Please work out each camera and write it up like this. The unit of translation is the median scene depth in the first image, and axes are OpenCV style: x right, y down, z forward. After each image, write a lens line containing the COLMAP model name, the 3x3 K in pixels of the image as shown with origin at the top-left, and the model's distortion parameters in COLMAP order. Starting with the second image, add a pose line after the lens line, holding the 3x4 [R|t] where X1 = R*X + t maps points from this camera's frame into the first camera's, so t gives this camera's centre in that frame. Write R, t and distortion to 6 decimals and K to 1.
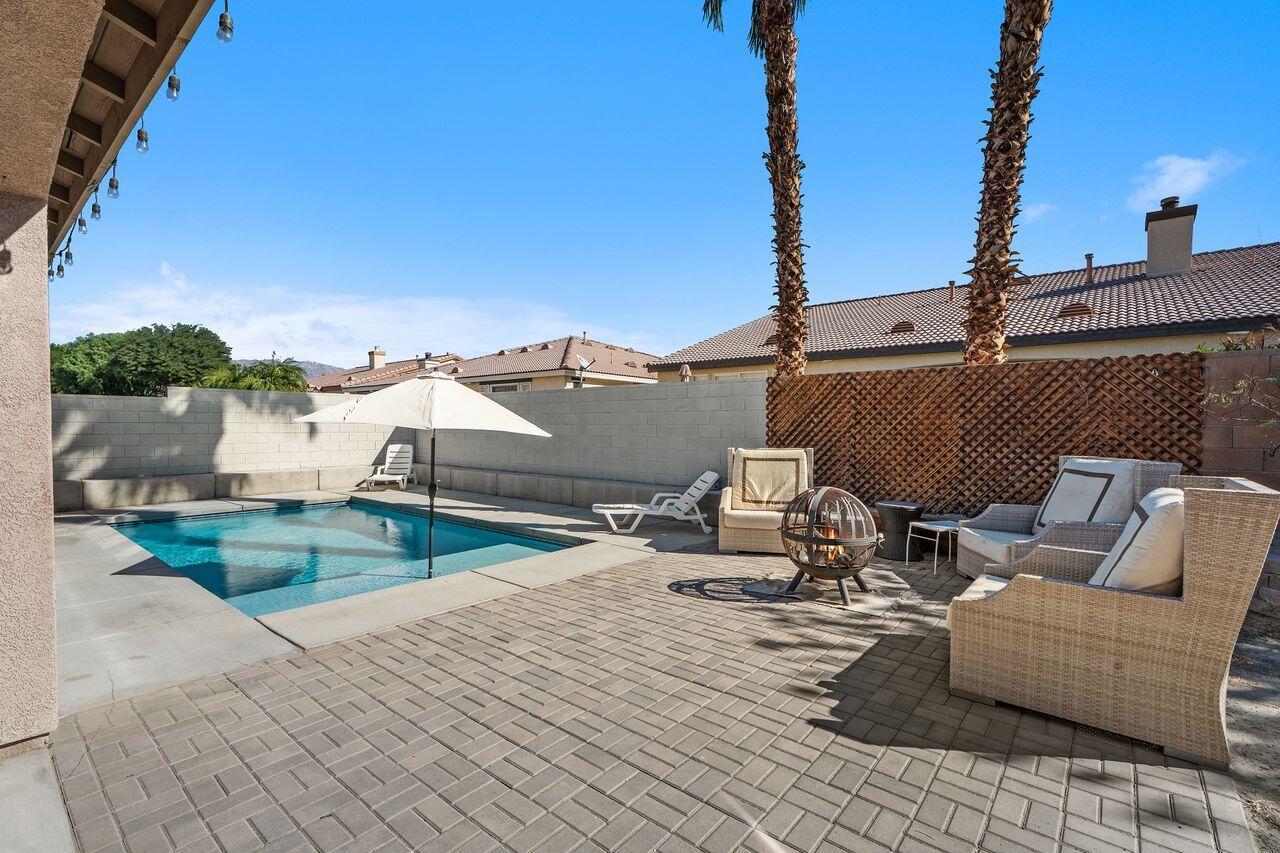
lens RADIAL K [[569.1, 0, 640.6], [0, 569.1, 424.5], [0, 0, 1]] dist [0.009072, -0.000960]
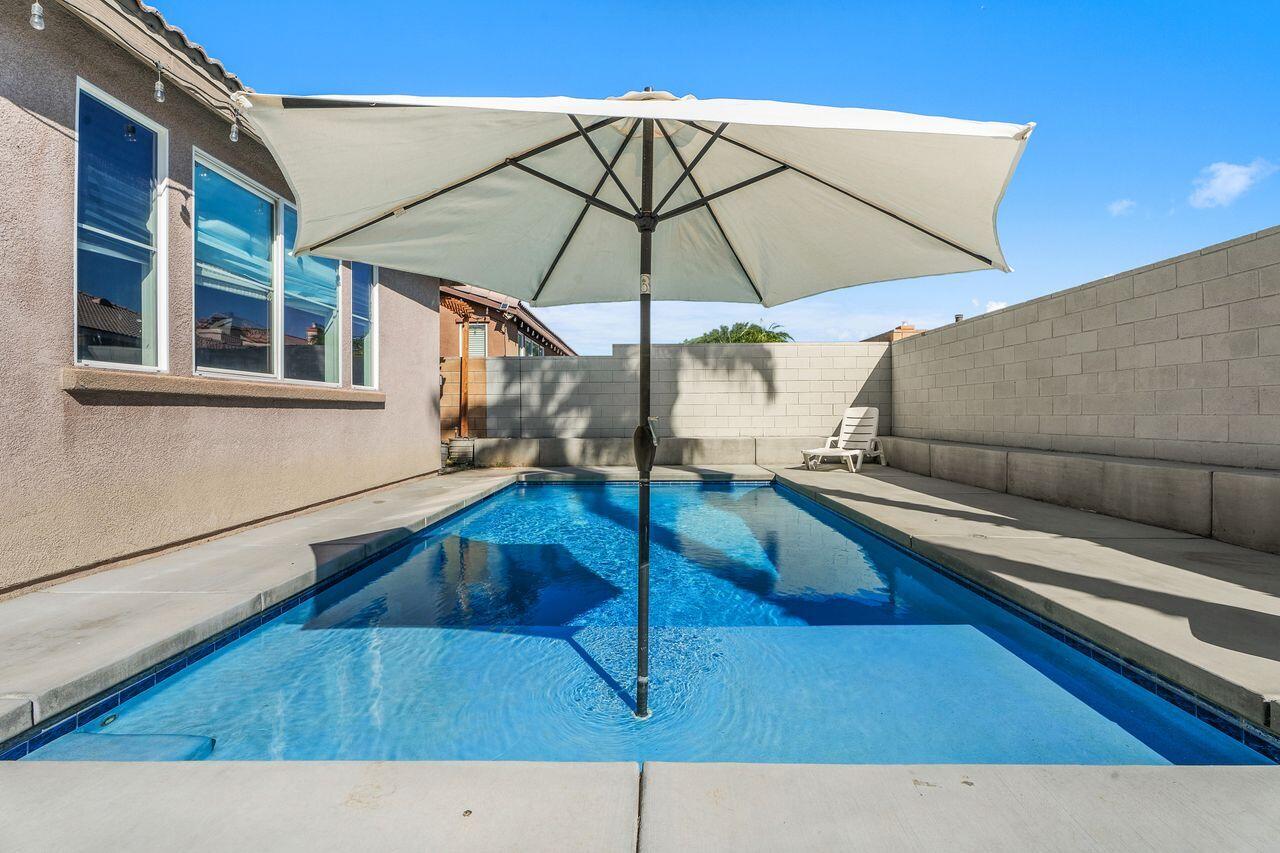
lens RADIAL K [[569.1, 0, 640.6], [0, 569.1, 424.5], [0, 0, 1]] dist [0.009072, -0.000960]
pose [[0.623497, 0.001387, -0.781825, -0.051642], [0.014109, 0.999816, 0.013026, 0.051327], [0.781698, -0.019152, 0.623362, 0.418411]]
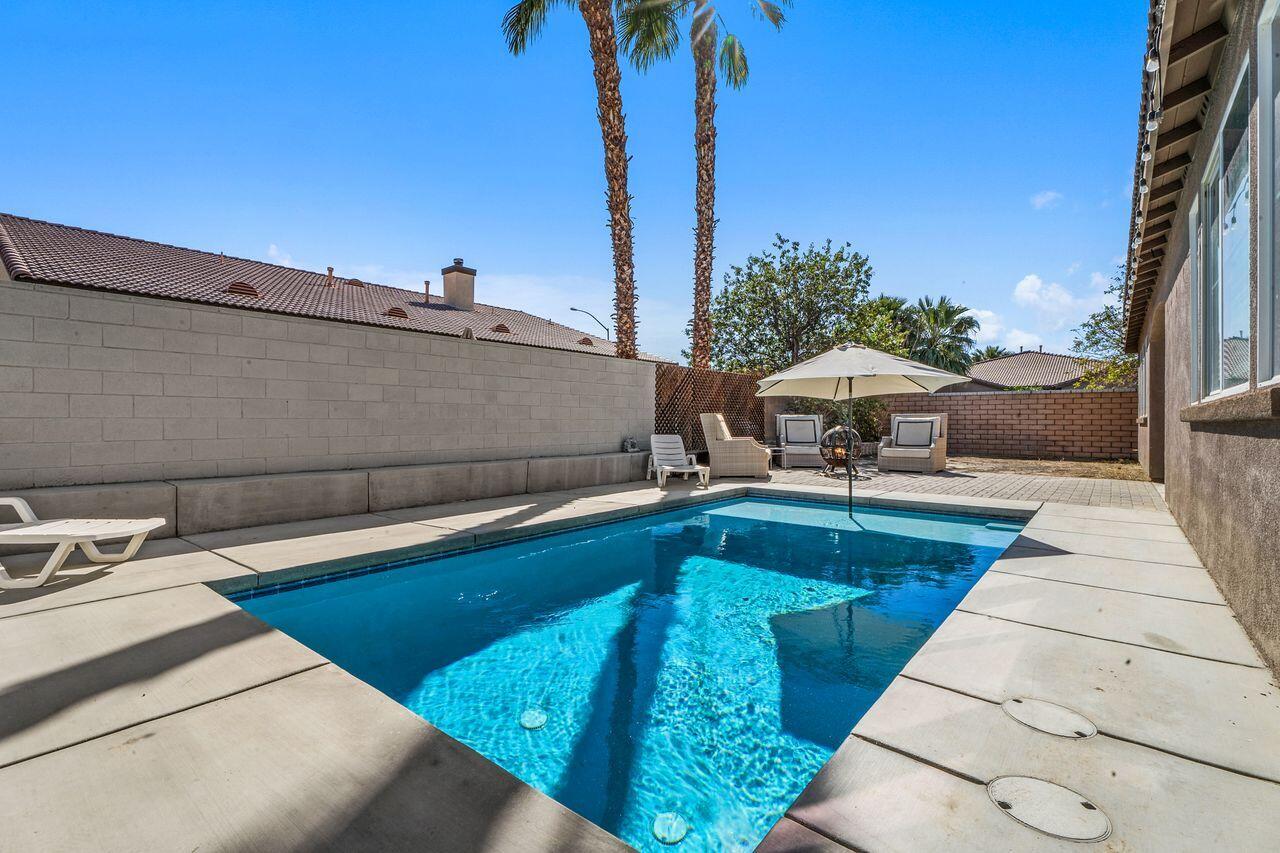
lens RADIAL K [[569.1, 0, 640.6], [0, 569.1, 424.5], [0, 0, 1]] dist [0.009072, -0.000960]
pose [[0.001380, -0.009268, 0.999956, -0.842075], [0.003781, 0.999950, 0.009263, 0.037715], [-0.999992, 0.003768, 0.001415, 0.777336]]
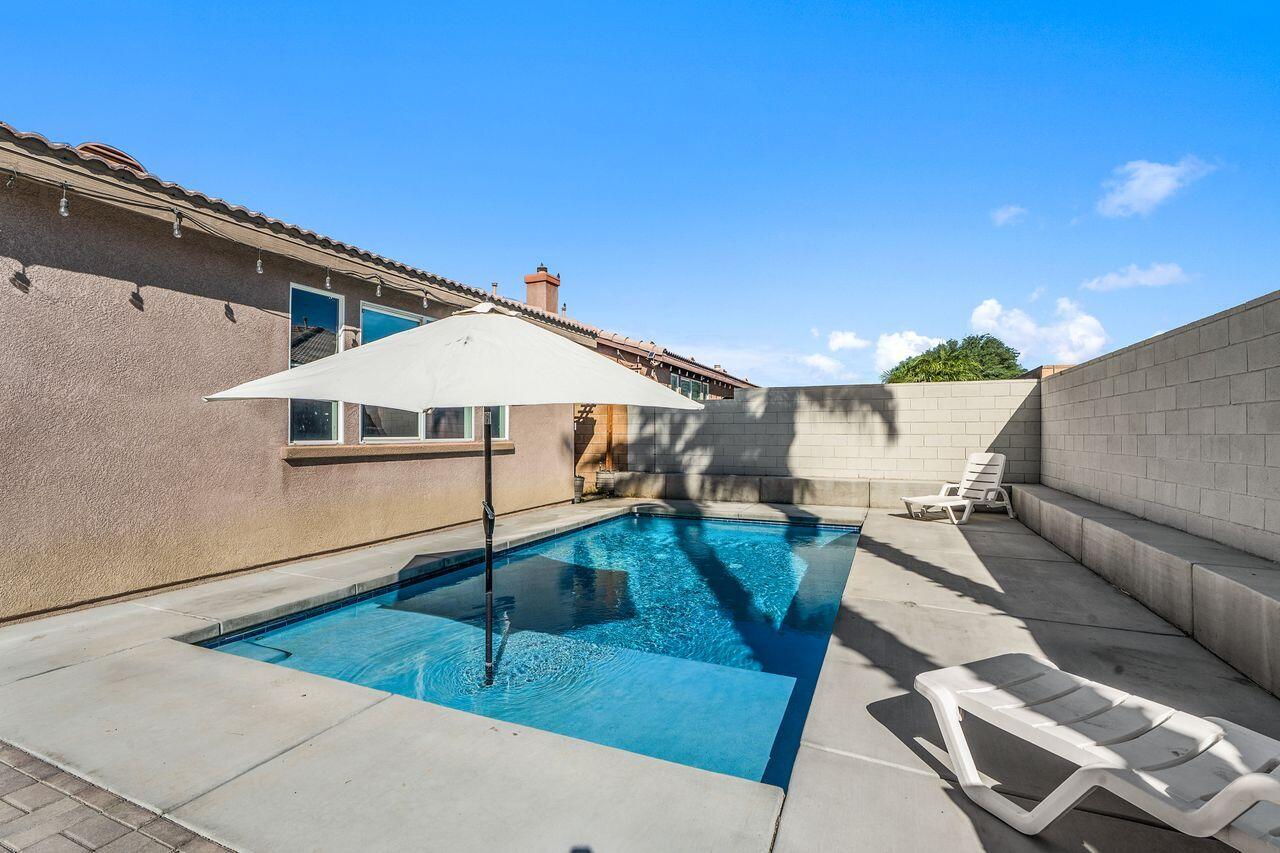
lens RADIAL K [[563.8, 0, 636.8], [0, 563.8, 448.6], [0, 0, 1]] dist [0.016436, -0.000592]
pose [[0.275339, 0.014304, -0.961241, 0.134342], [0.004802, 0.999856, 0.016254, 0.014861], [0.961335, -0.009091, 0.275230, 0.546789]]
